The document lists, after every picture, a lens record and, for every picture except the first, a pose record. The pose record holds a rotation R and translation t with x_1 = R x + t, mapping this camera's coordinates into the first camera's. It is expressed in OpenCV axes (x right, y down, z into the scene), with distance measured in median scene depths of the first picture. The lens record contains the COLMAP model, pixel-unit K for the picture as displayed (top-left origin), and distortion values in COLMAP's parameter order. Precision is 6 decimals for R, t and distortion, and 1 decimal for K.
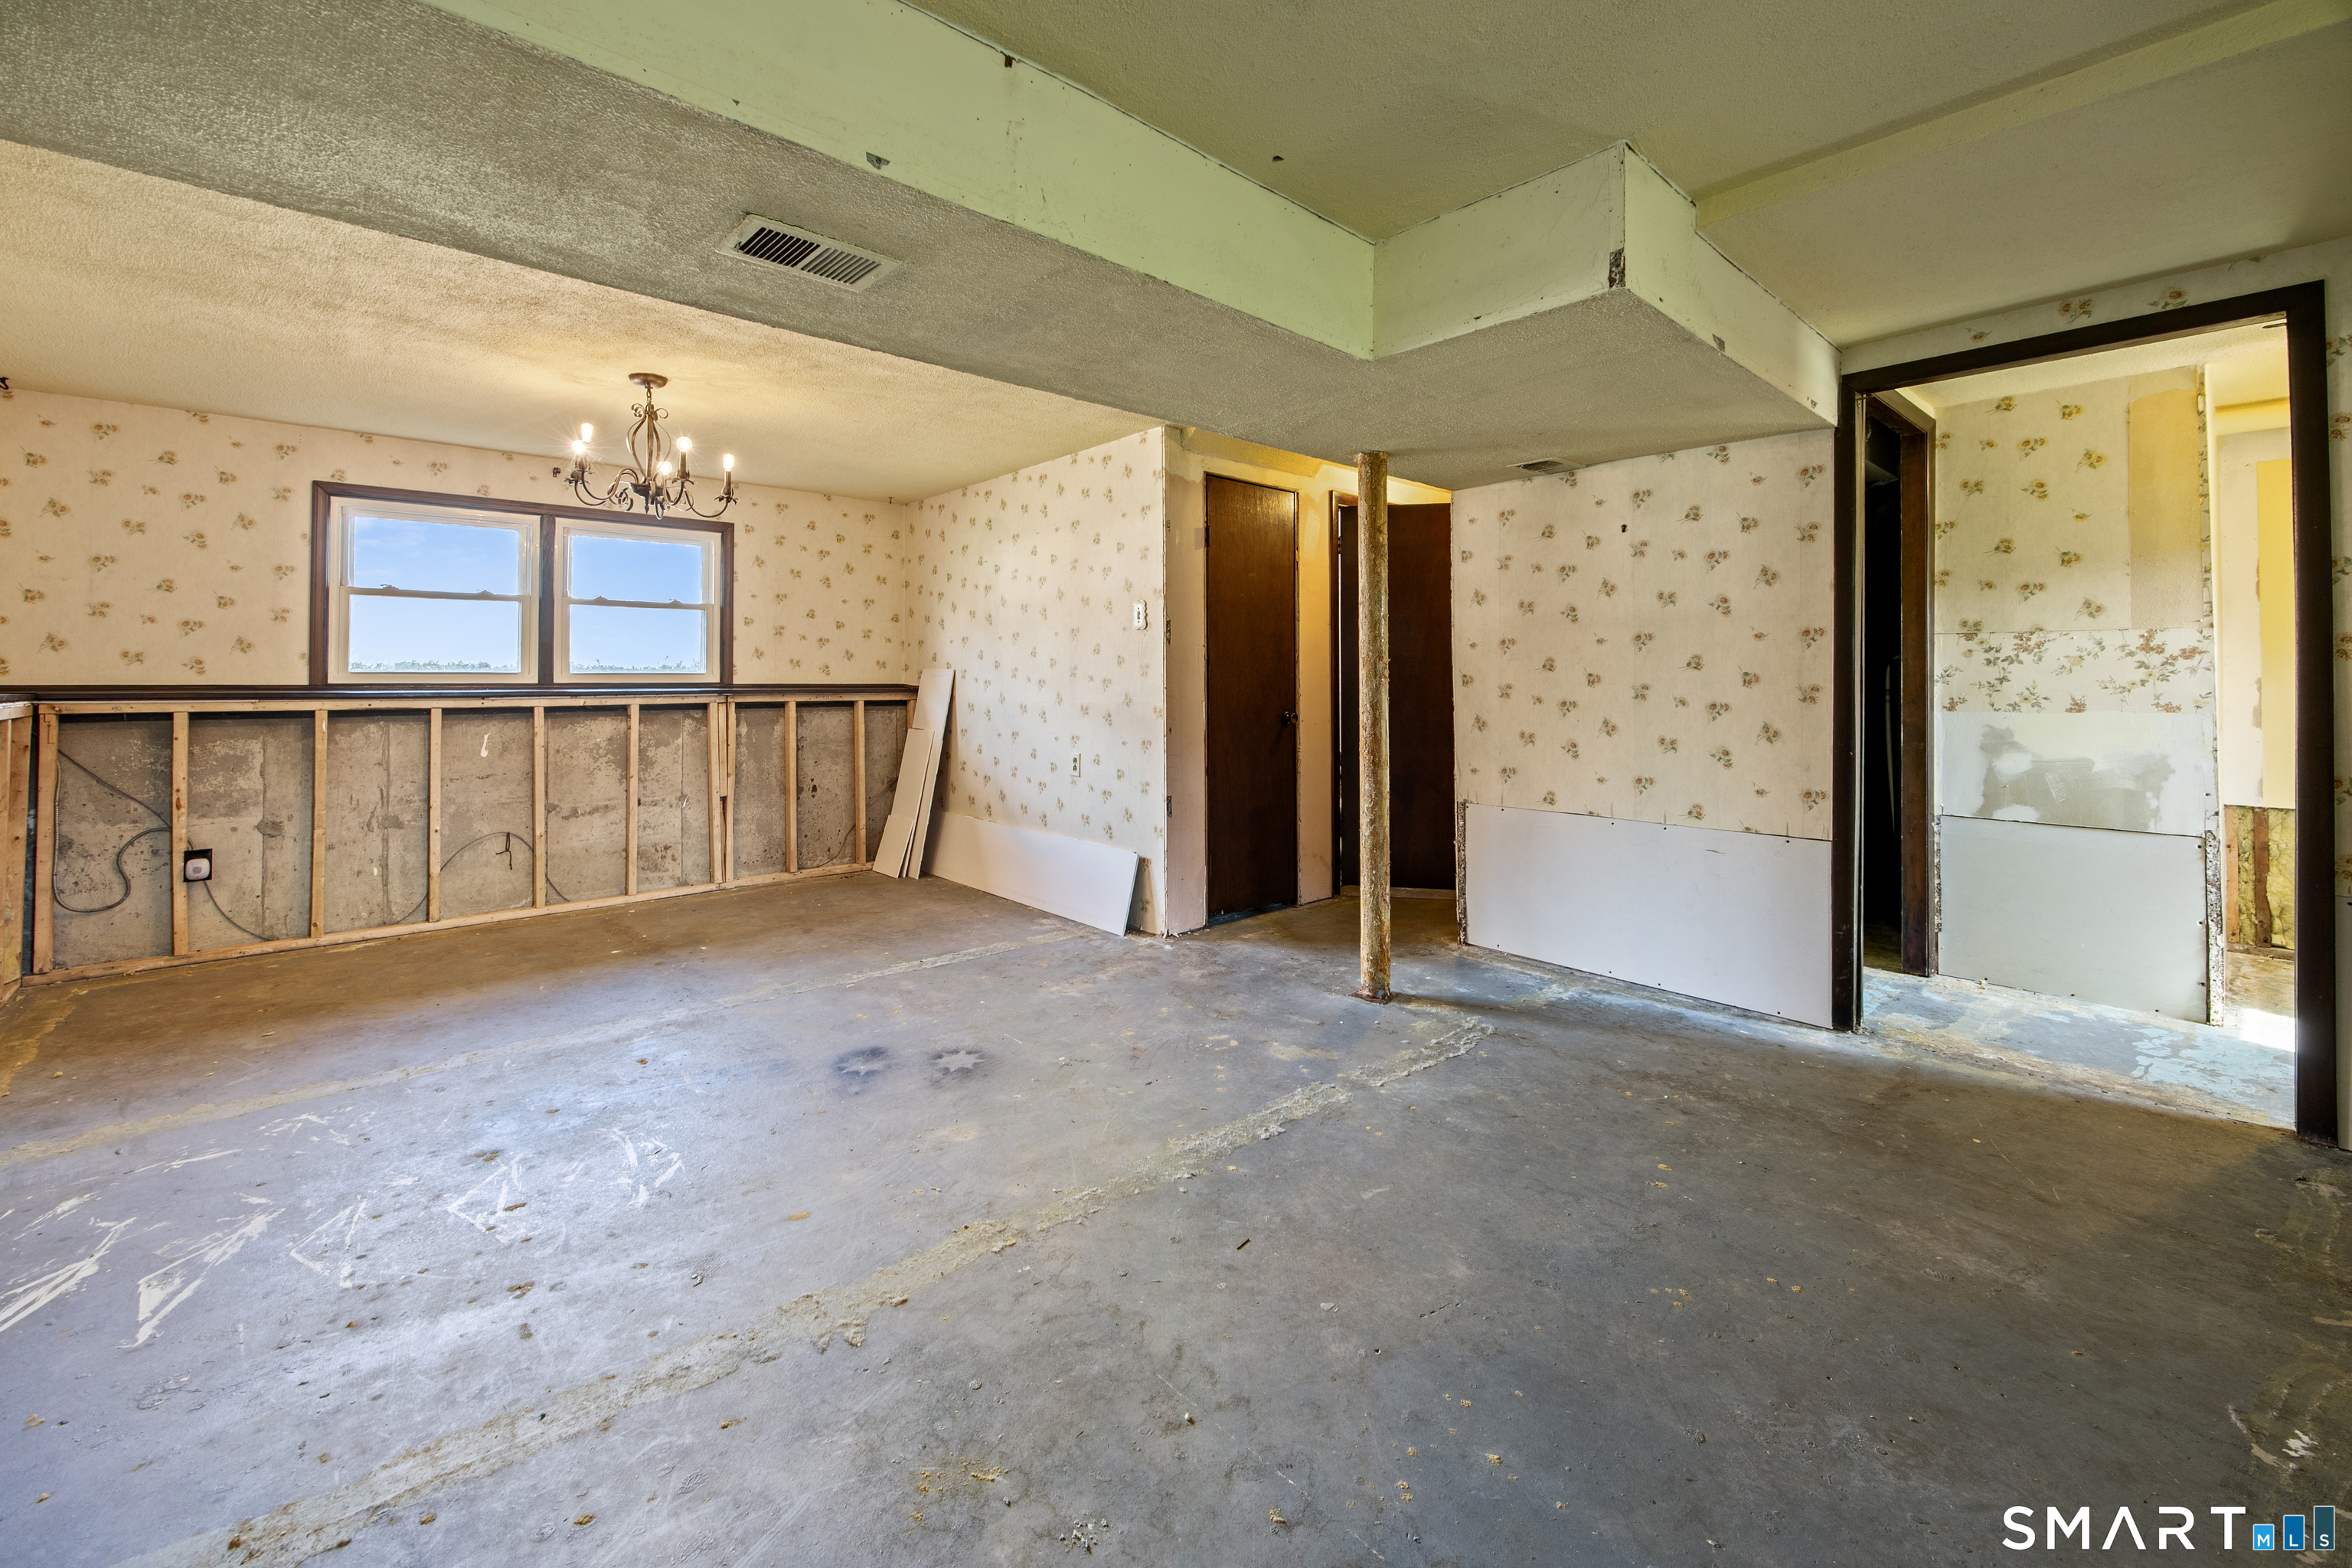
lens RADIAL K [[958.6, 0, 1165.2], [0, 958.6, 674.8], [0, 0, 1]] dist [-0.000702, -0.000308]
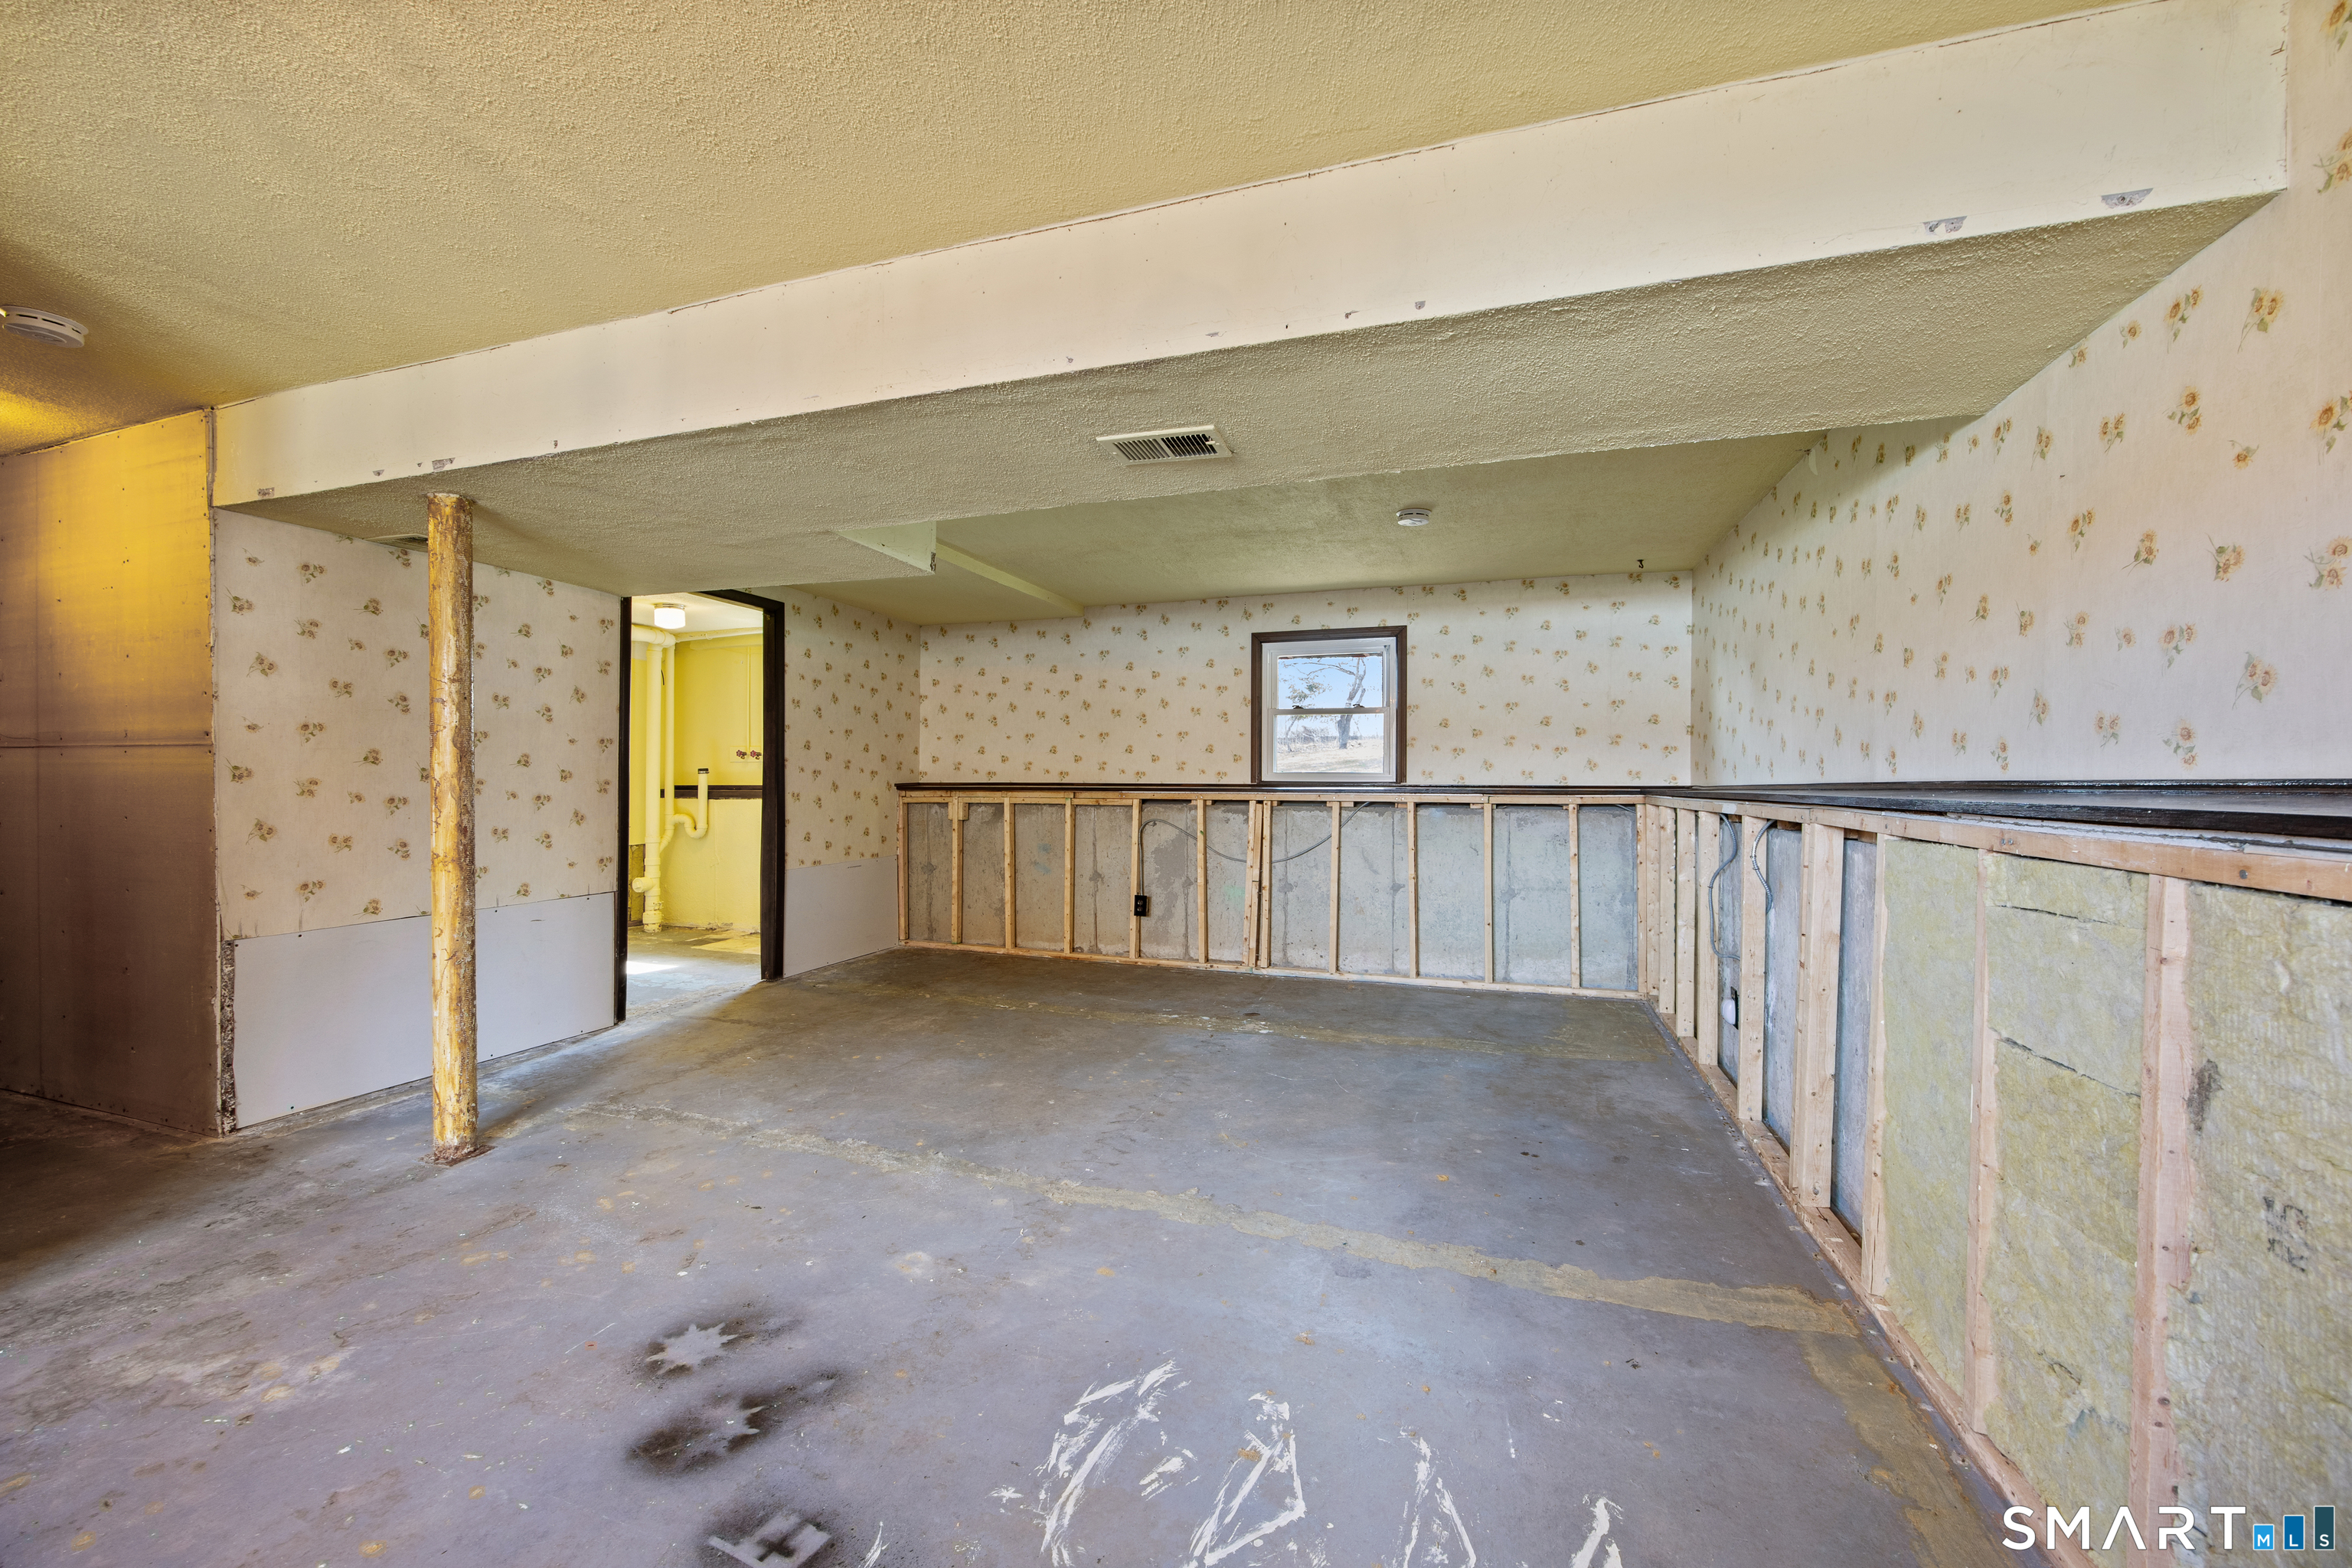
lens RADIAL K [[916.3, 0, 1180.7], [0, 916.3, 784.7], [0, 0, 1]] dist [-0.000915, 0.000382]
pose [[-0.508718, -0.004967, 0.860919, -0.954618], [-0.009940, 0.999951, -0.000104, 0.010335], [-0.860876, -0.008610, -0.508742, 1.060798]]
